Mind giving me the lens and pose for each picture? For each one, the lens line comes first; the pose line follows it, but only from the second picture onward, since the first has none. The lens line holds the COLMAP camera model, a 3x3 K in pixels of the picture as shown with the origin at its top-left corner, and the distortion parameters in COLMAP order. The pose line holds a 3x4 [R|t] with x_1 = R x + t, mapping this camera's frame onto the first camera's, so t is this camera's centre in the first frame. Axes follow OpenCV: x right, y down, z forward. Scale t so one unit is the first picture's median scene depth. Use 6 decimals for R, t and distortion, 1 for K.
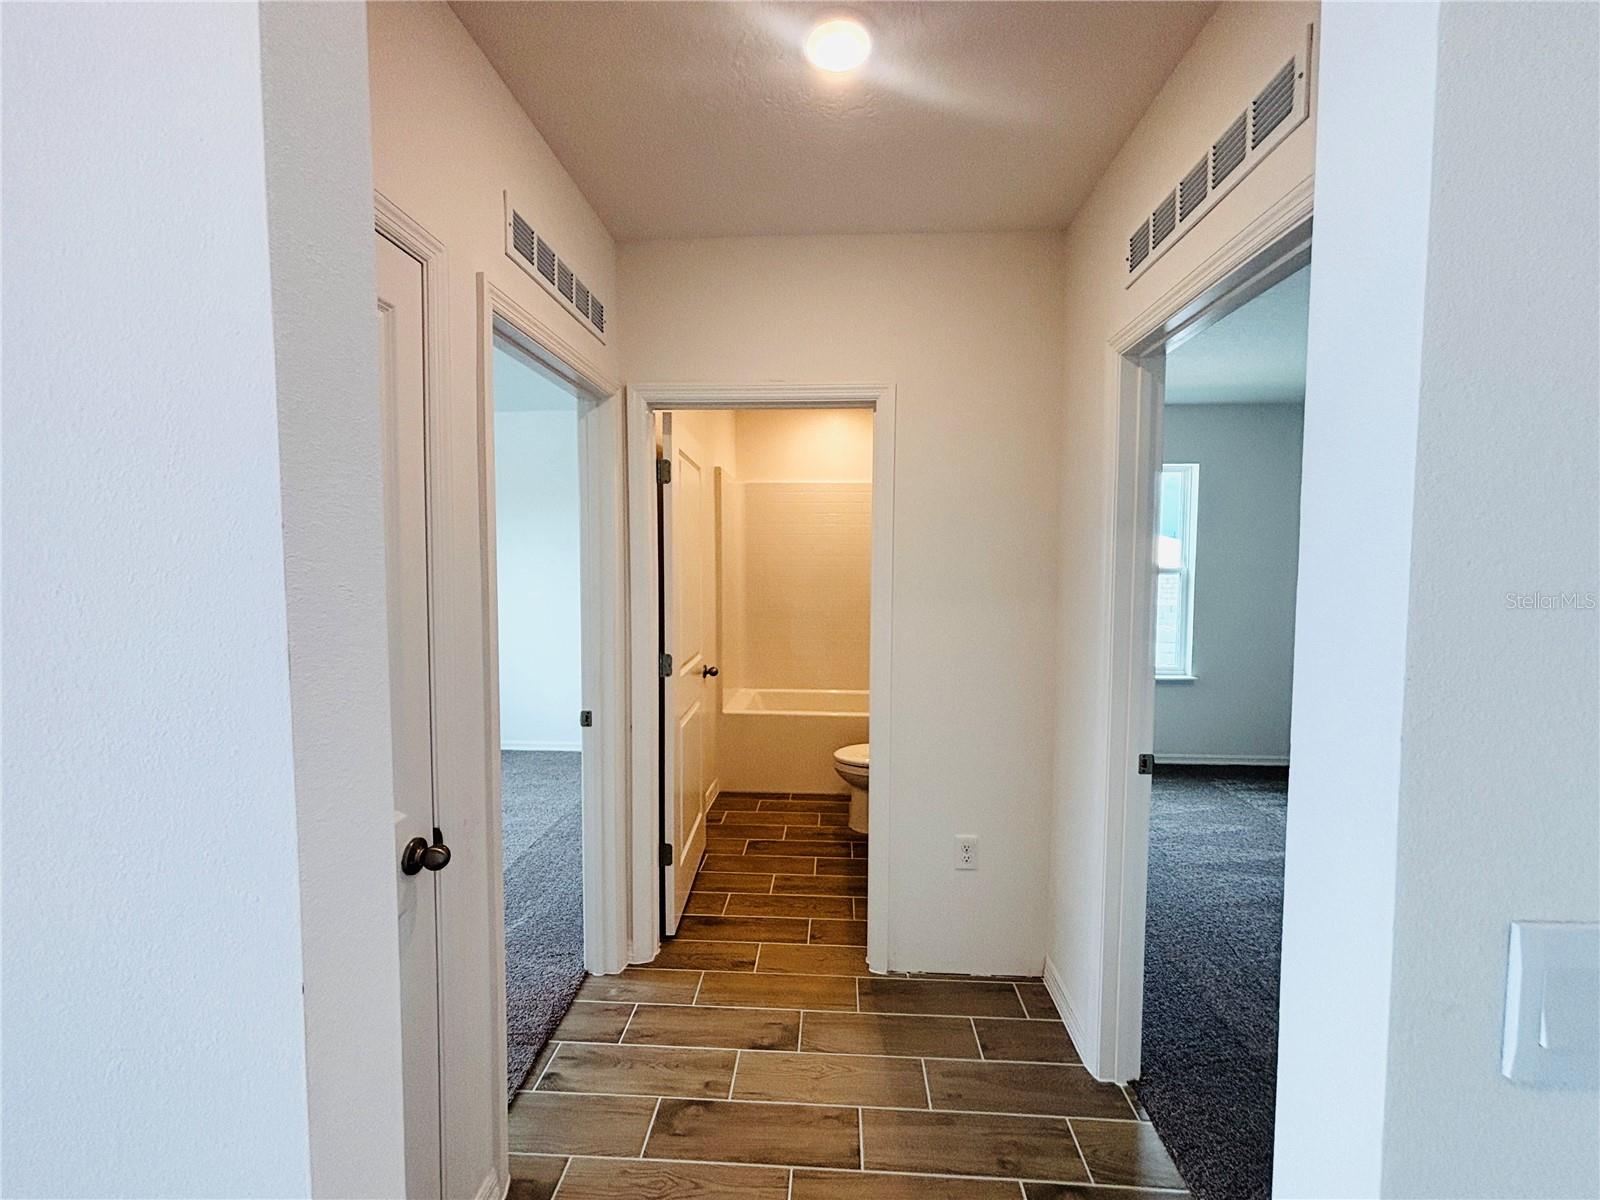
lens RADIAL K [[647.3, 0, 798.1], [0, 647.3, 601.1], [0, 0, 1]] dist [0.003196, -0.001122]
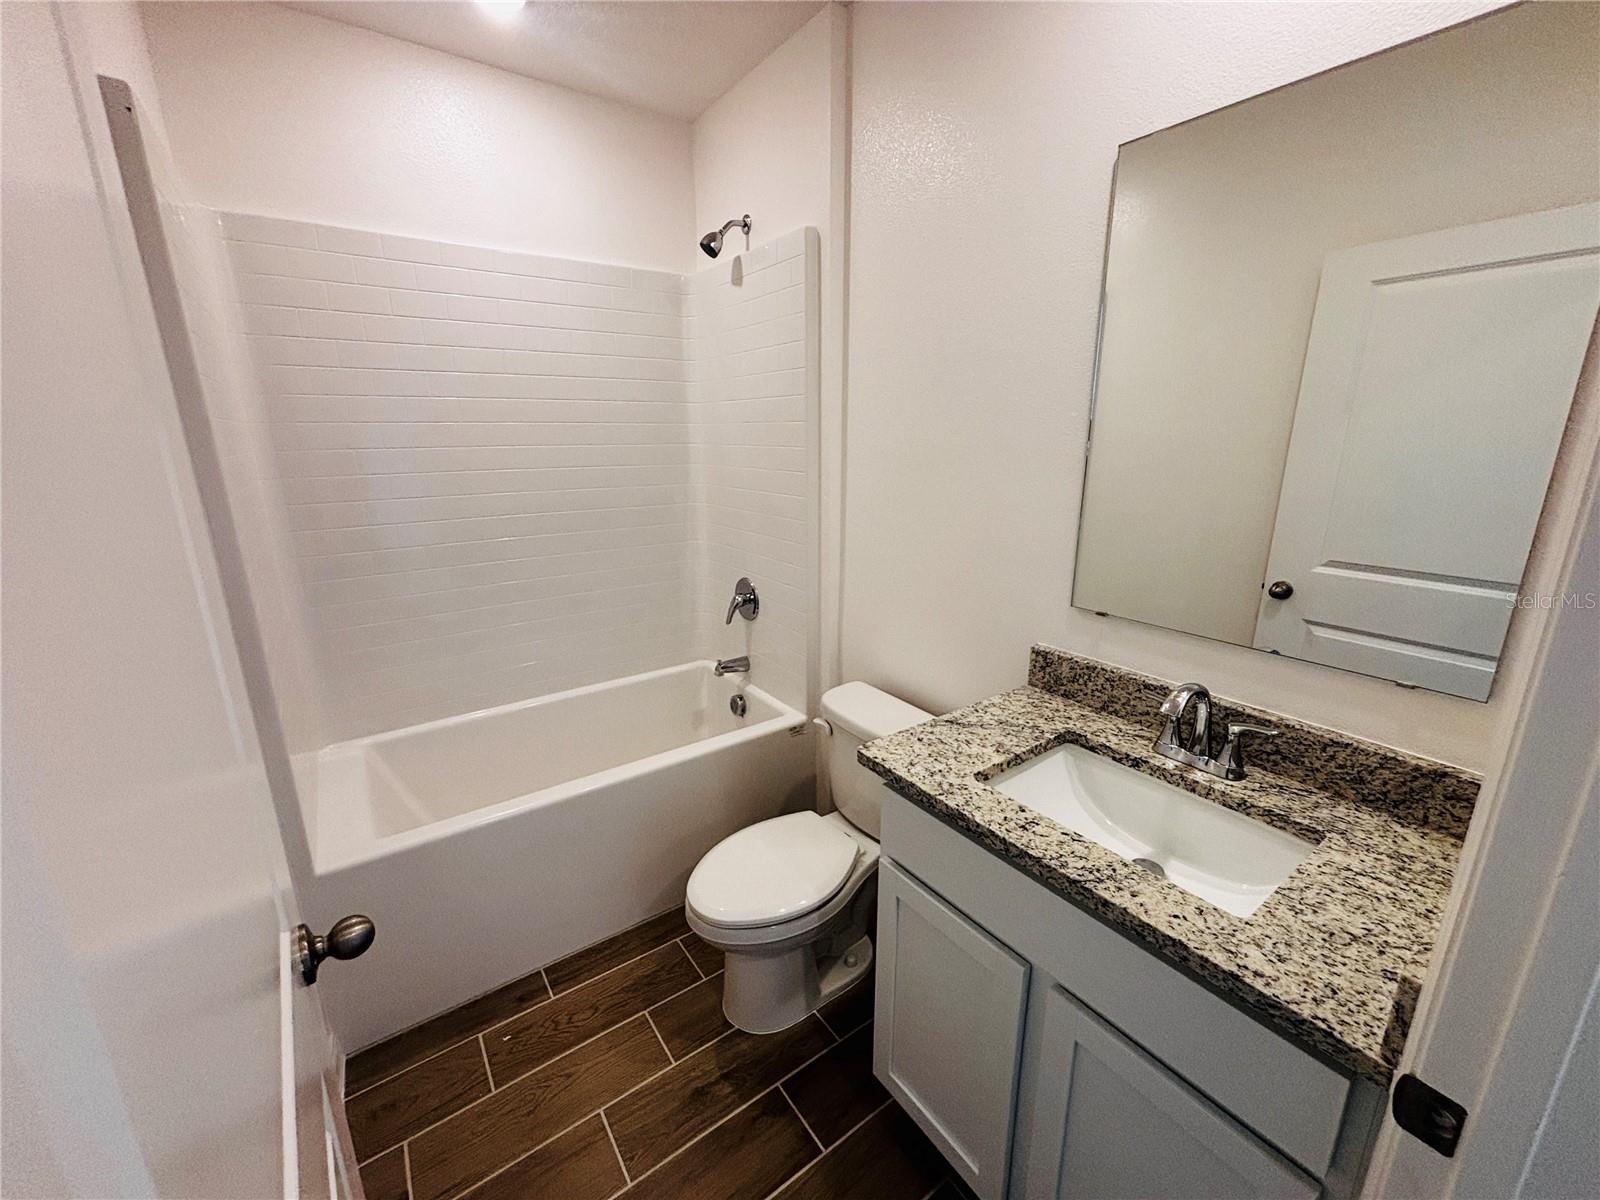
lens RADIAL K [[647.3, 0, 799.4], [0, 647.3, 602.2], [0, 0, 1]] dist [0.003196, -0.001122]
pose [[0.777011, -0.173931, 0.604982, -0.100791], [0.048044, 0.974652, 0.218505, -0.043161], [-0.627651, -0.140715, 0.765672, 0.586335]]
